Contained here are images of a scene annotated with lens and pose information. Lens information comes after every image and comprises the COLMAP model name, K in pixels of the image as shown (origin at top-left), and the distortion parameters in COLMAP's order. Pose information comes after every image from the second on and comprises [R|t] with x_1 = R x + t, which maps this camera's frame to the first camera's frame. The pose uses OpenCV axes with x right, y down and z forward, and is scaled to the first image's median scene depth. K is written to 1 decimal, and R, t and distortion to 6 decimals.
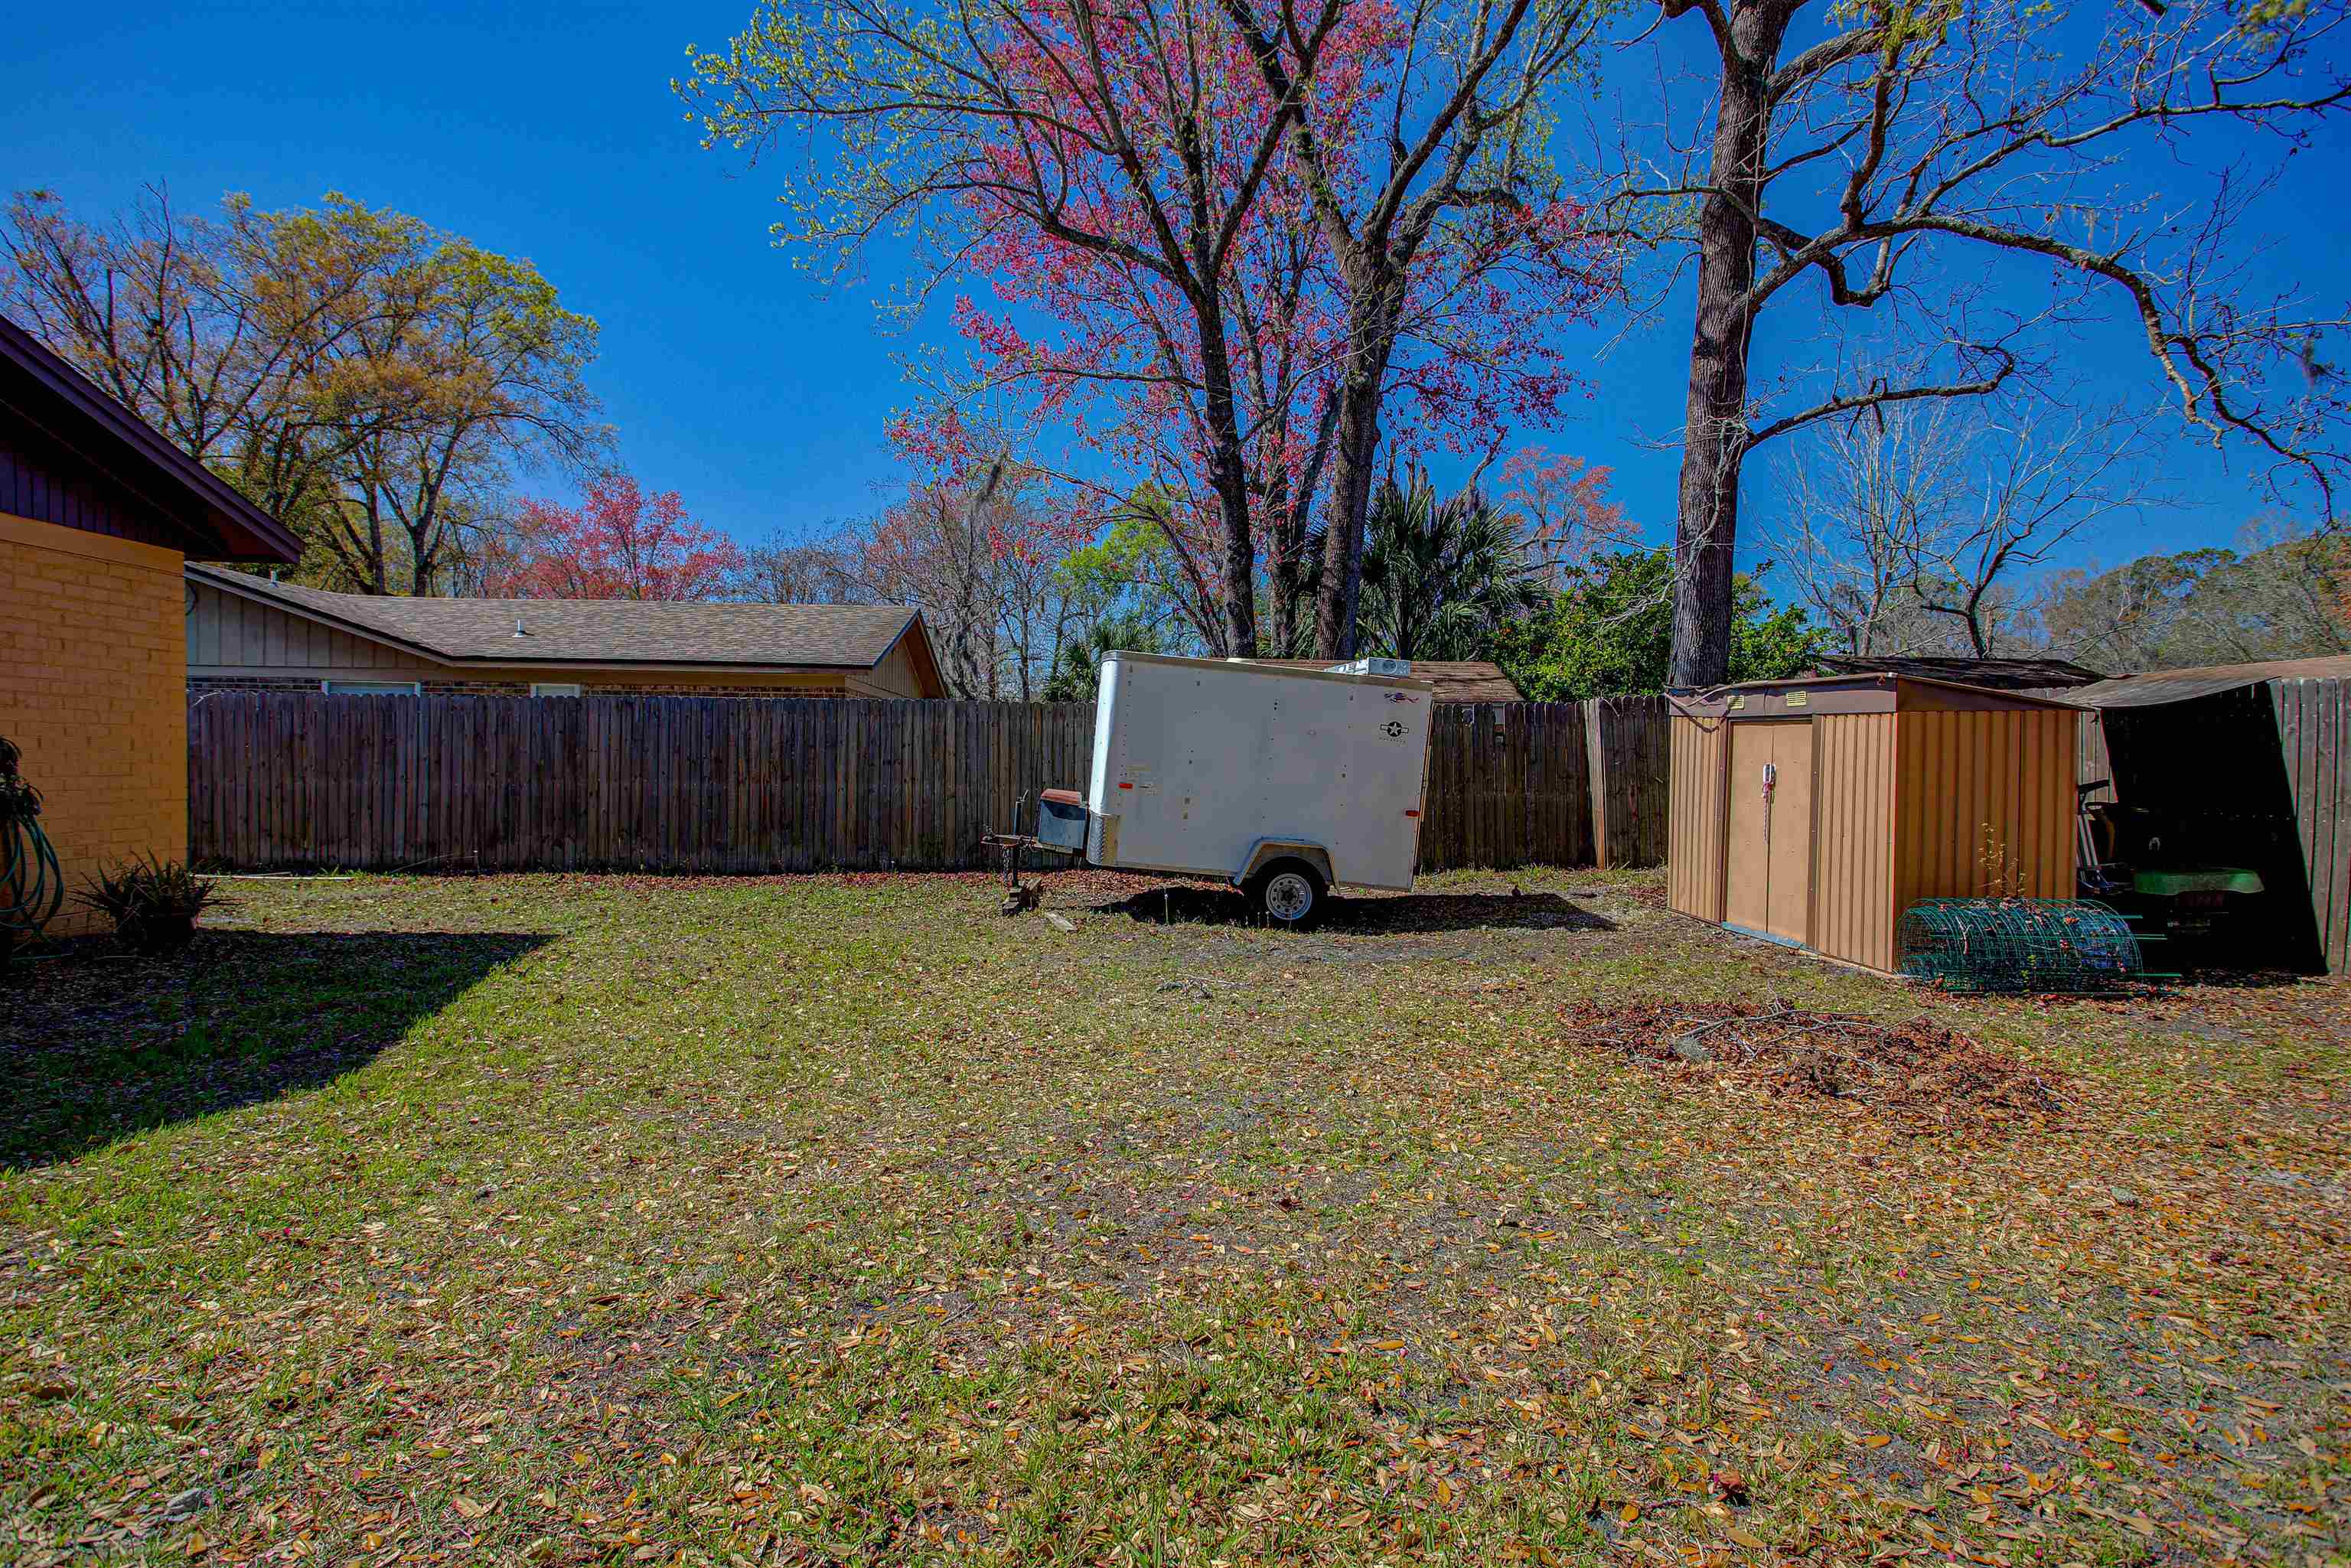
lens RADIAL K [[1235.9, 0, 1175.5], [0, 1235.9, 784.0], [0, 0, 1]] dist [-0.003459, -0.000922]
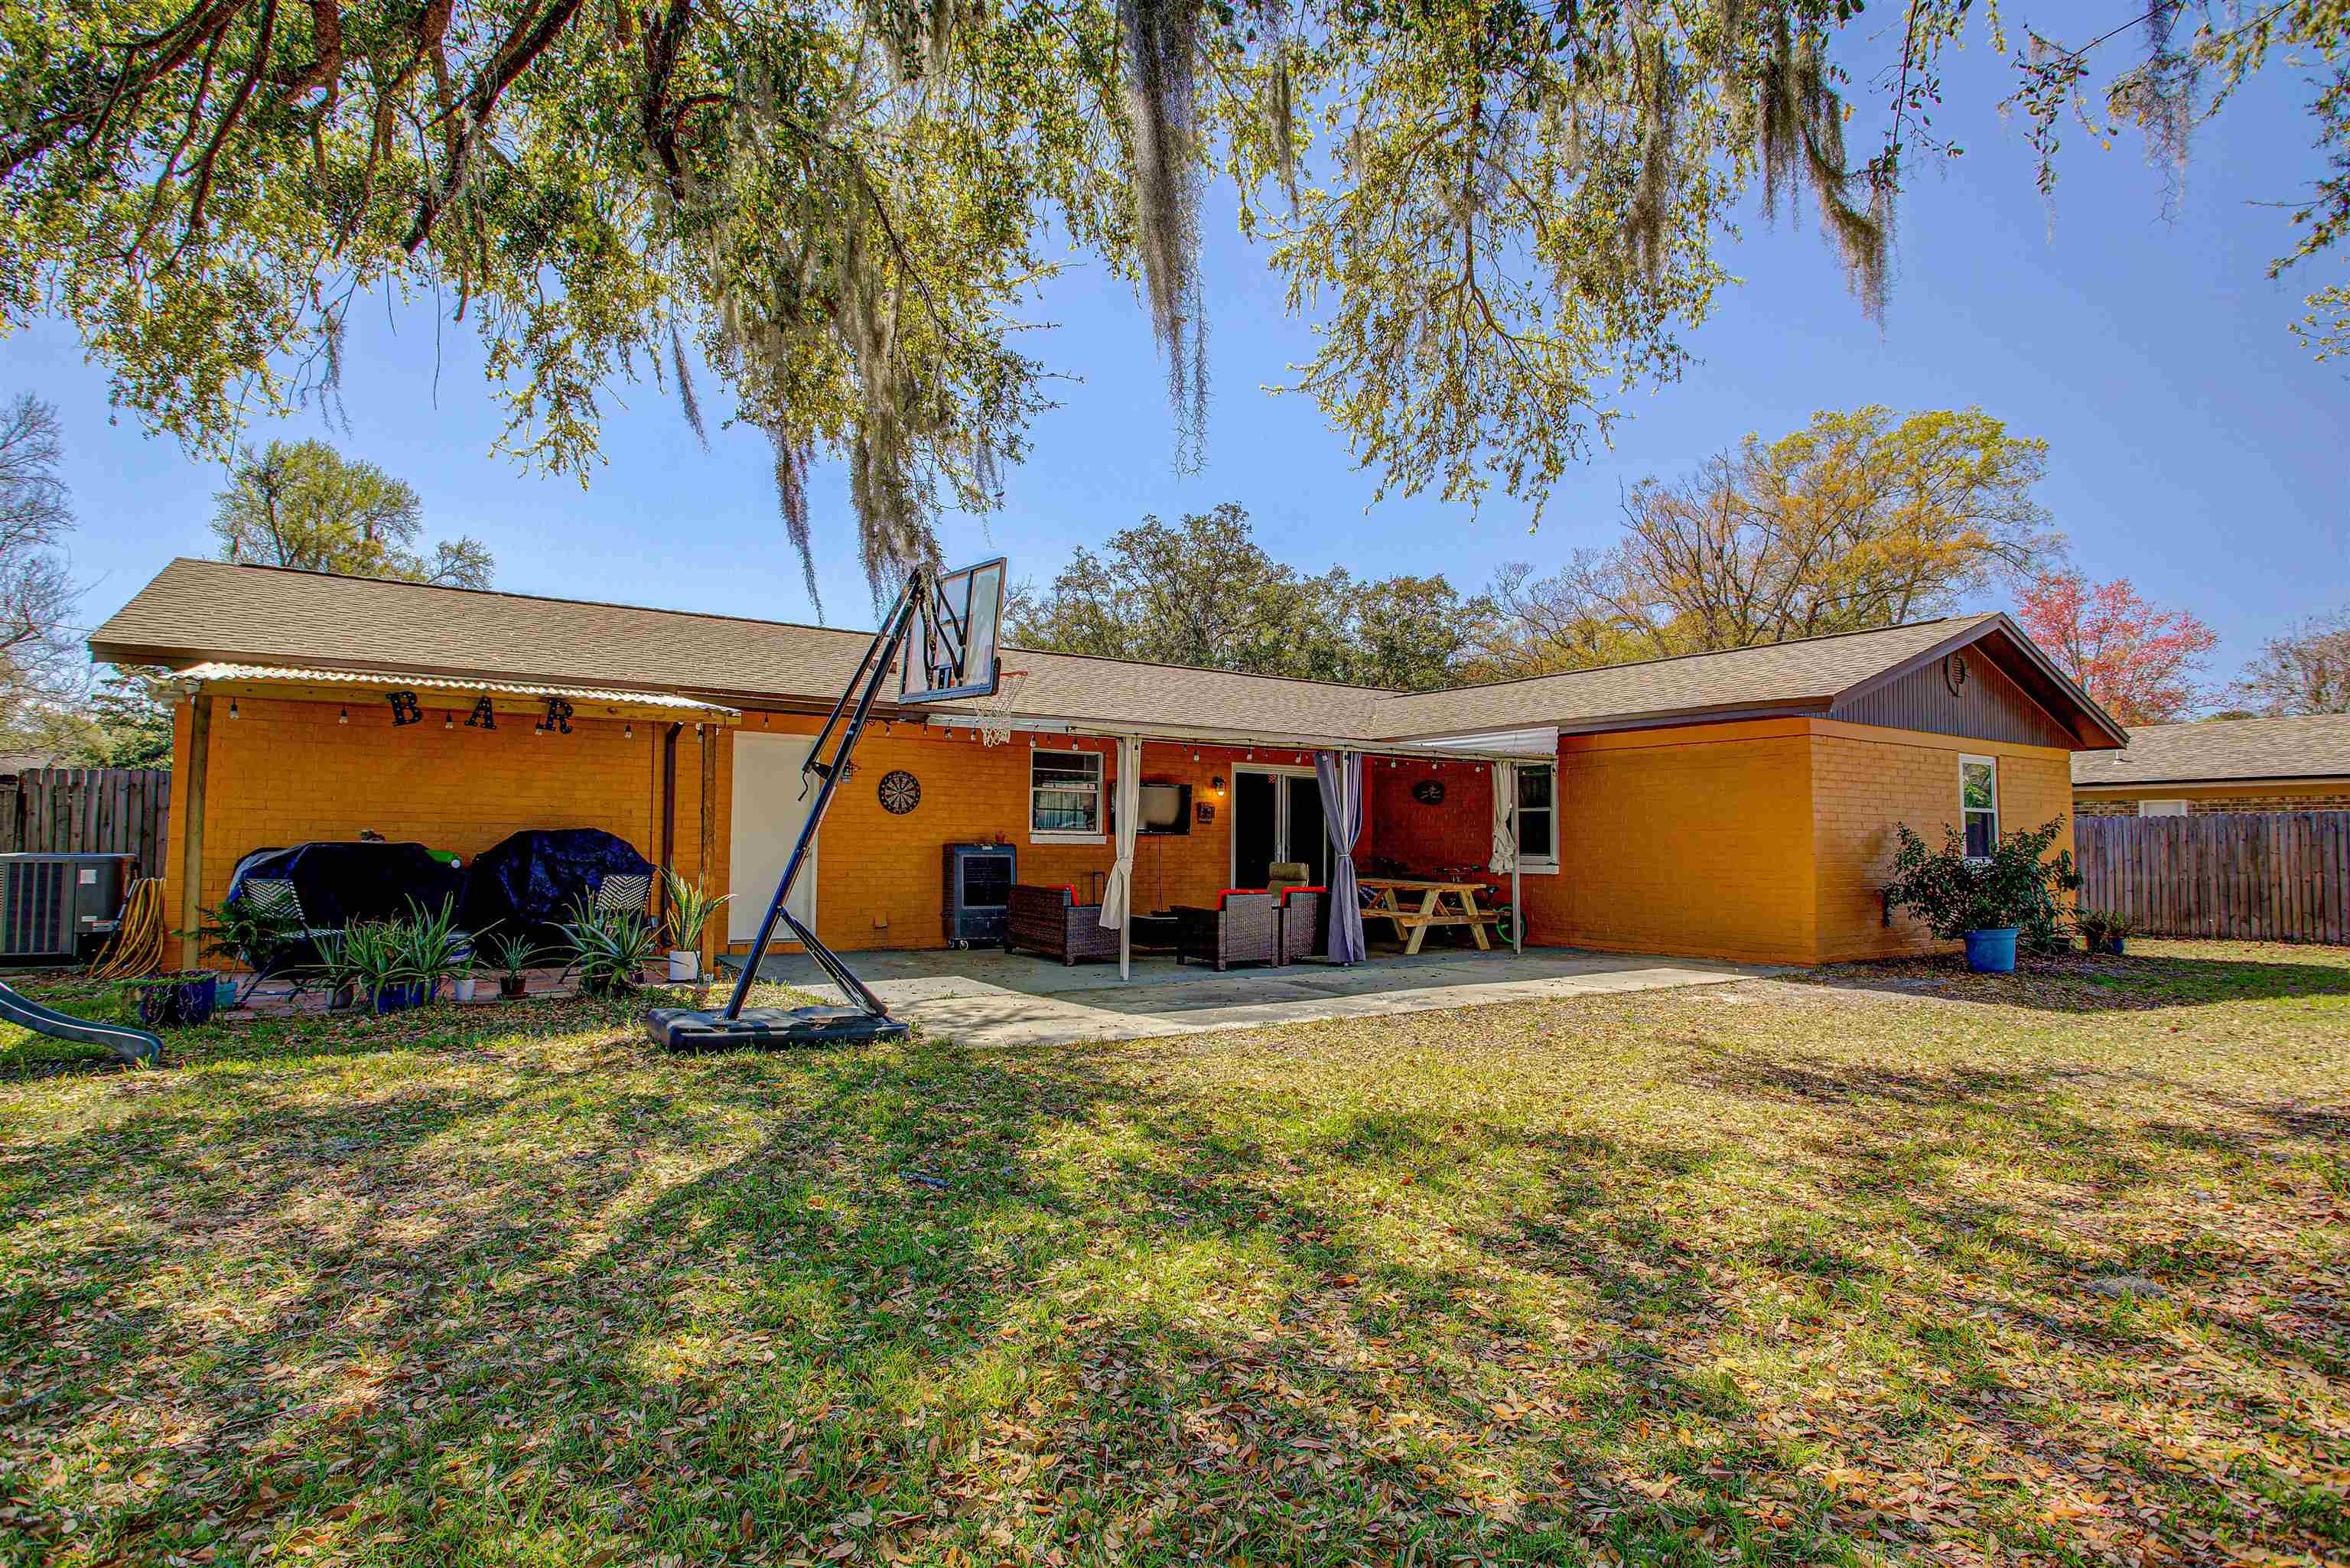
lens RADIAL K [[1235.3, 0, 1175.0], [0, 1235.3, 784.0], [0, 0, 1]] dist [-0.003459, -0.000922]
pose [[0.518668, -0.060863, -0.852807, 0.054124], [-0.014770, 0.996676, -0.080113, 0.019779], [0.854848, 0.054148, 0.516045, -0.635041]]
